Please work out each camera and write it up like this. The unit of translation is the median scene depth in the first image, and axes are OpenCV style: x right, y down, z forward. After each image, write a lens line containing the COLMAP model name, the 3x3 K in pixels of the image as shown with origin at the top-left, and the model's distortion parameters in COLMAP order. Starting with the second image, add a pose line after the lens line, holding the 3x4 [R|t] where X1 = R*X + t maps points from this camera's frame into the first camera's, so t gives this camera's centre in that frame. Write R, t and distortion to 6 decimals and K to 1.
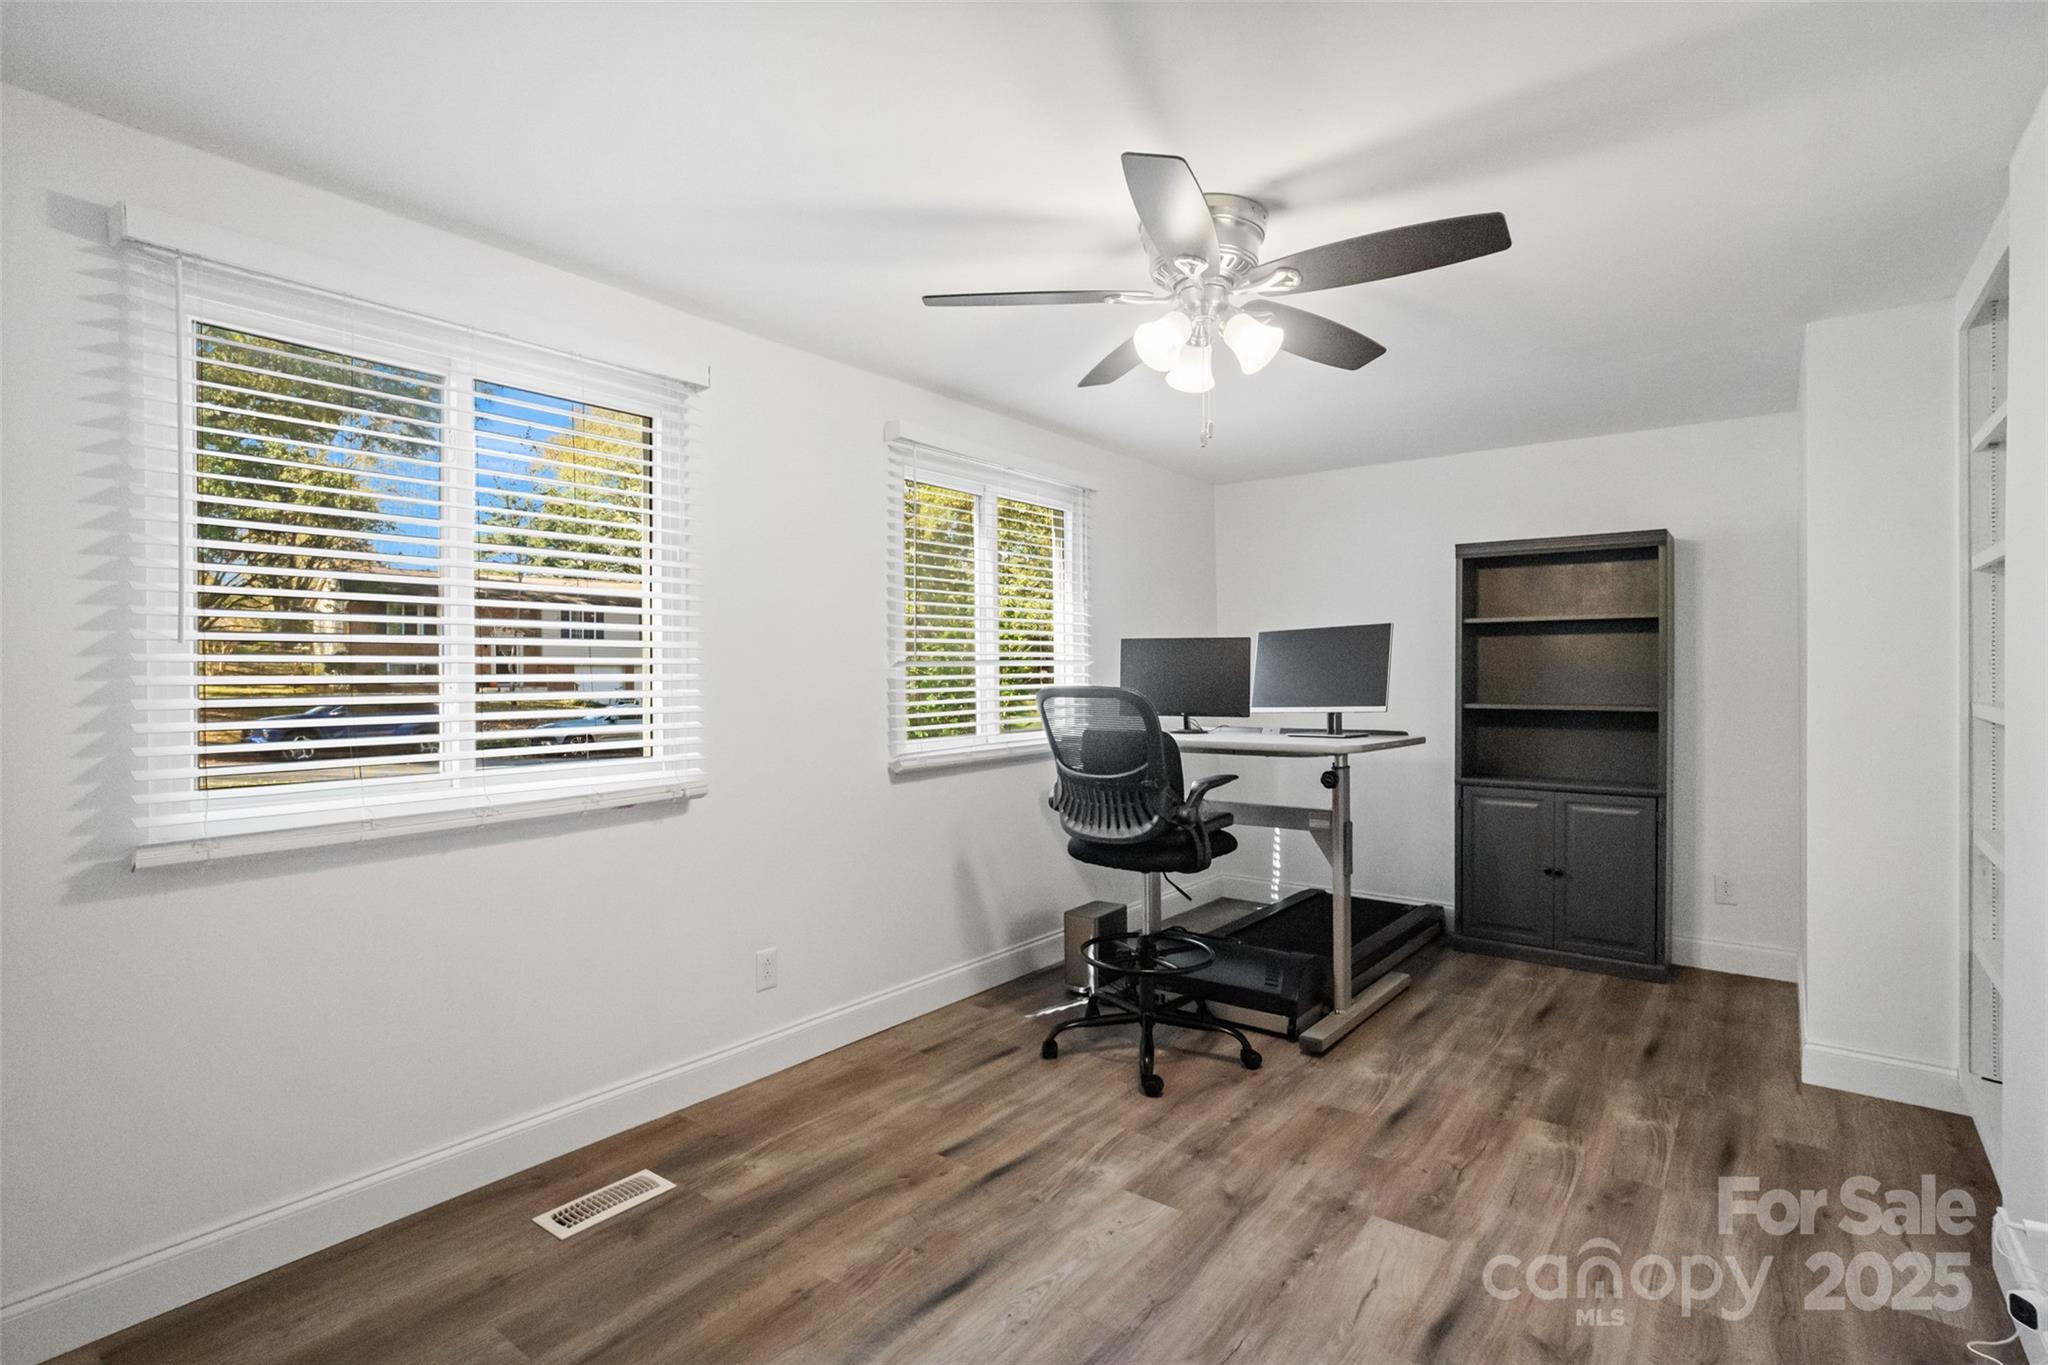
lens RADIAL K [[983.1, 0, 1035.6], [0, 983.1, 669.7], [0, 0, 1]] dist [-0.000172, 0.000720]
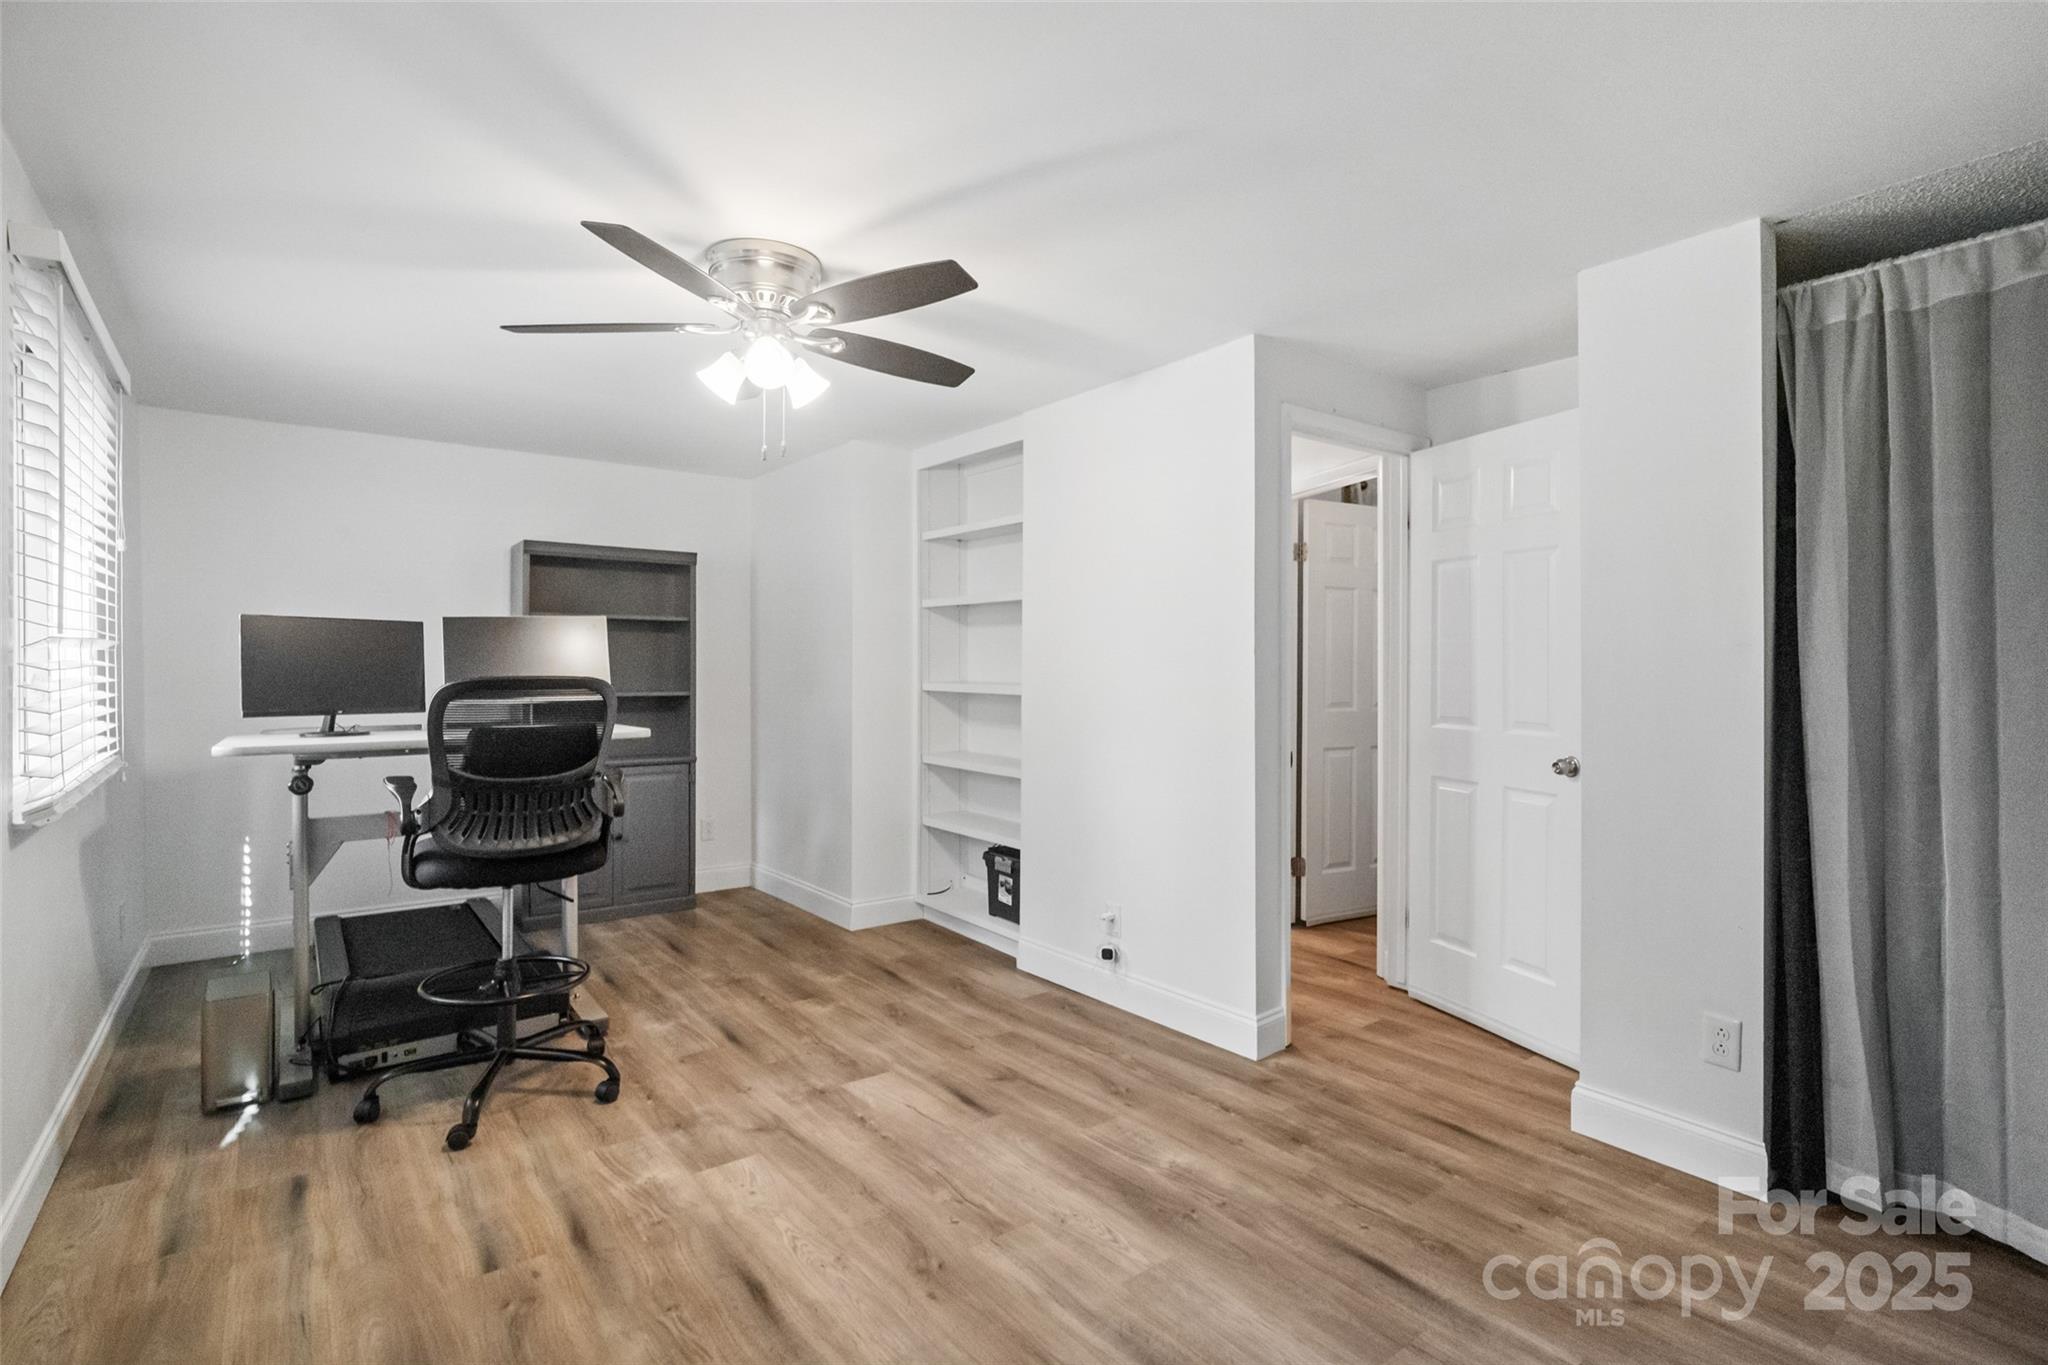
lens RADIAL K [[983.1, 0, 1035.6], [0, 983.1, 669.7], [0, 0, 1]] dist [-0.000172, 0.000720]
pose [[0.255211, 0.002722, 0.966882, -0.691317], [-0.011875, 0.999929, 0.000320, 0.004408], [-0.966813, -0.011563, 0.255225, 0.350681]]
